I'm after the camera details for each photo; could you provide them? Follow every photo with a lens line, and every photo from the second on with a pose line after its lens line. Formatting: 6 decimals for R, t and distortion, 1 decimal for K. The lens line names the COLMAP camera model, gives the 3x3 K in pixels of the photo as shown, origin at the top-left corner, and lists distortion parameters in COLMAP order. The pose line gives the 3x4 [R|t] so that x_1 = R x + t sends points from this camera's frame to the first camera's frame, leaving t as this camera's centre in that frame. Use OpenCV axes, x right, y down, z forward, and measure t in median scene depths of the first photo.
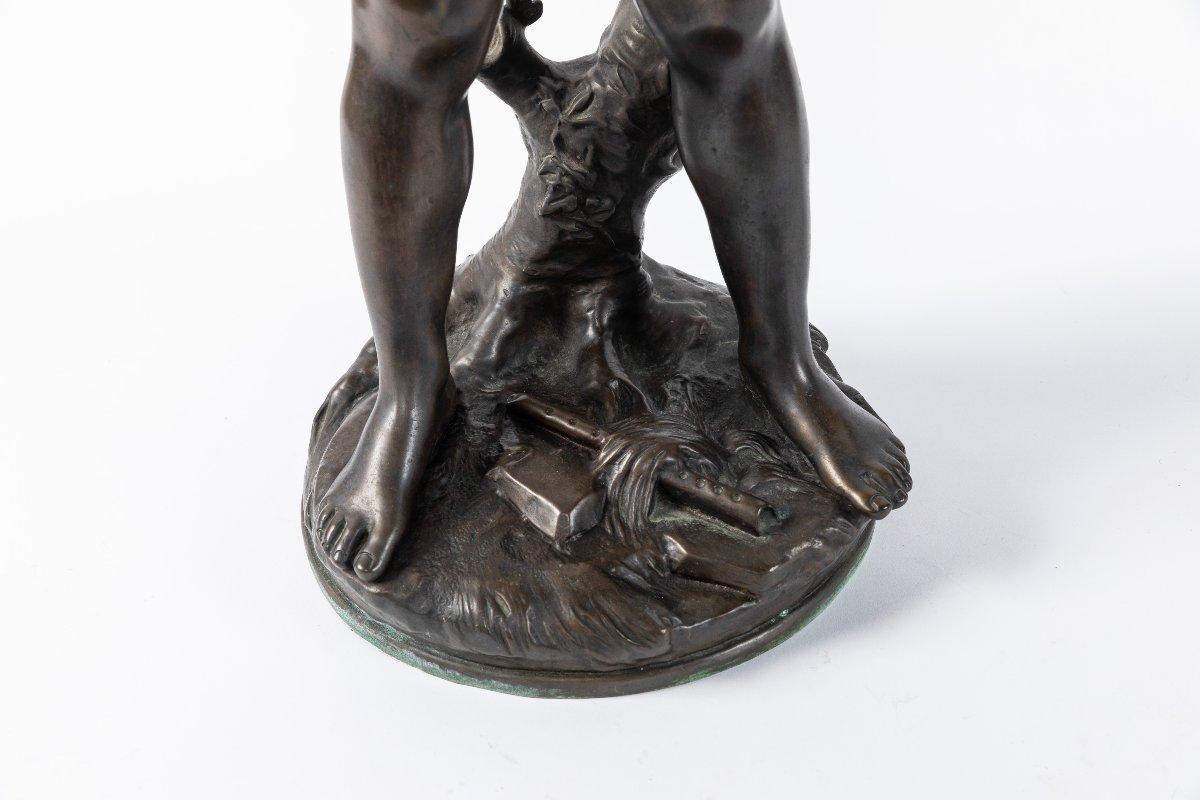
lens RADIAL K [[1732.1, 0, 601.1], [0, 1732.1, 397.6], [0, 0, 1]] dist [-0.005343, 0.000000]
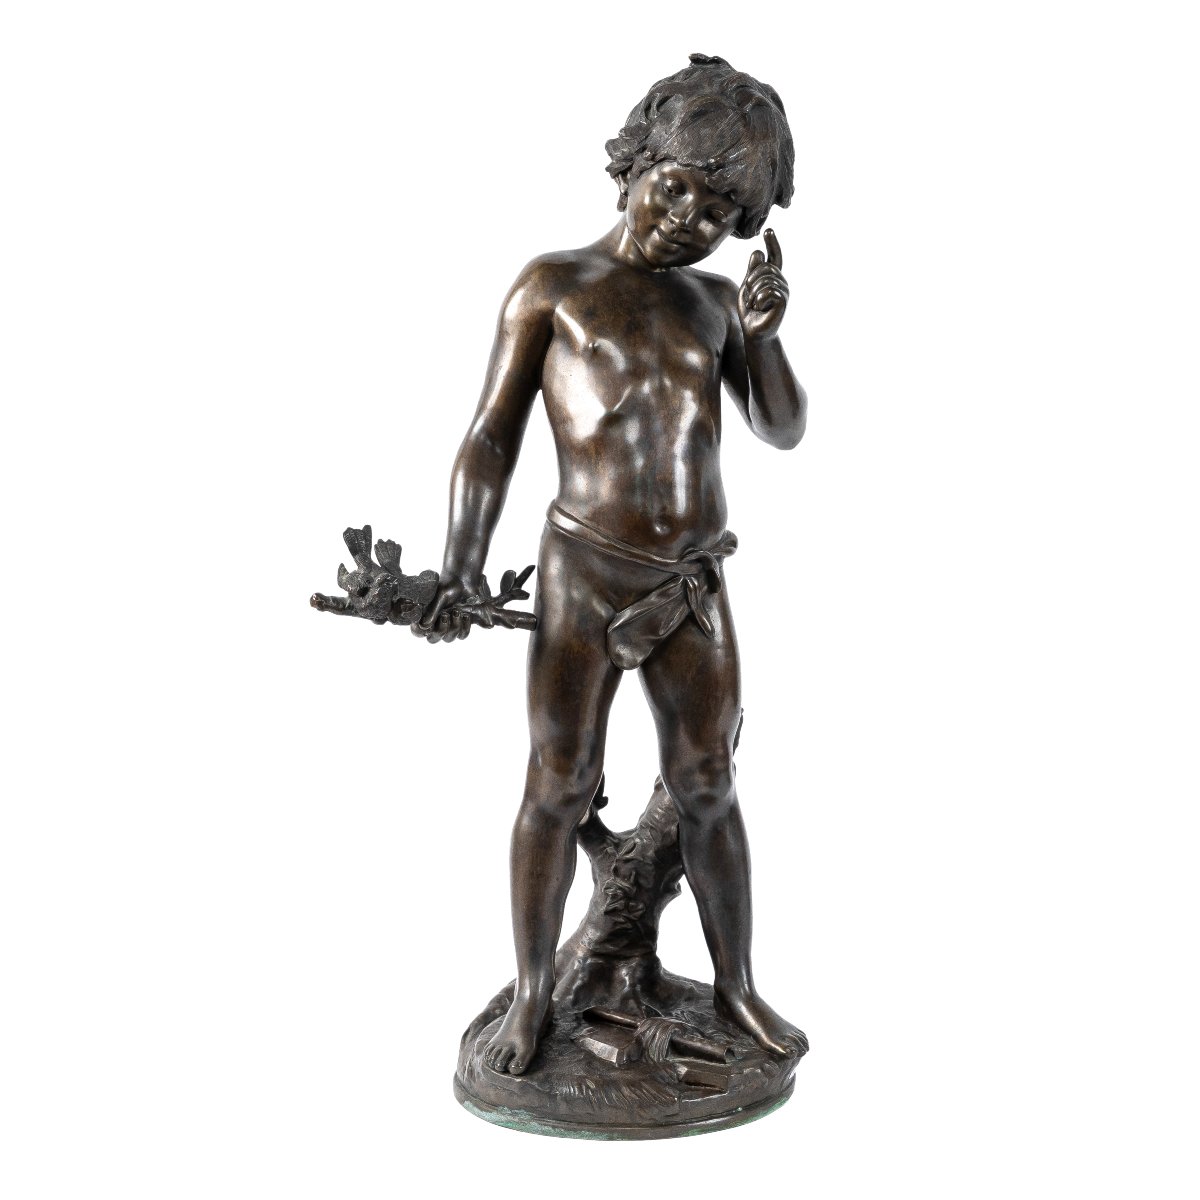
lens RADIAL K [[3967.9, 0, 600.2], [0, 3967.9, 600.8], [0, 0, 1]] dist [-0.188470, 0.000000]
pose [[0.997478, 0.038296, 0.059762, -0.304356], [-0.008718, 0.901689, -0.432297, 1.416345], [-0.070442, 0.430685, 0.899749, -2.909086]]
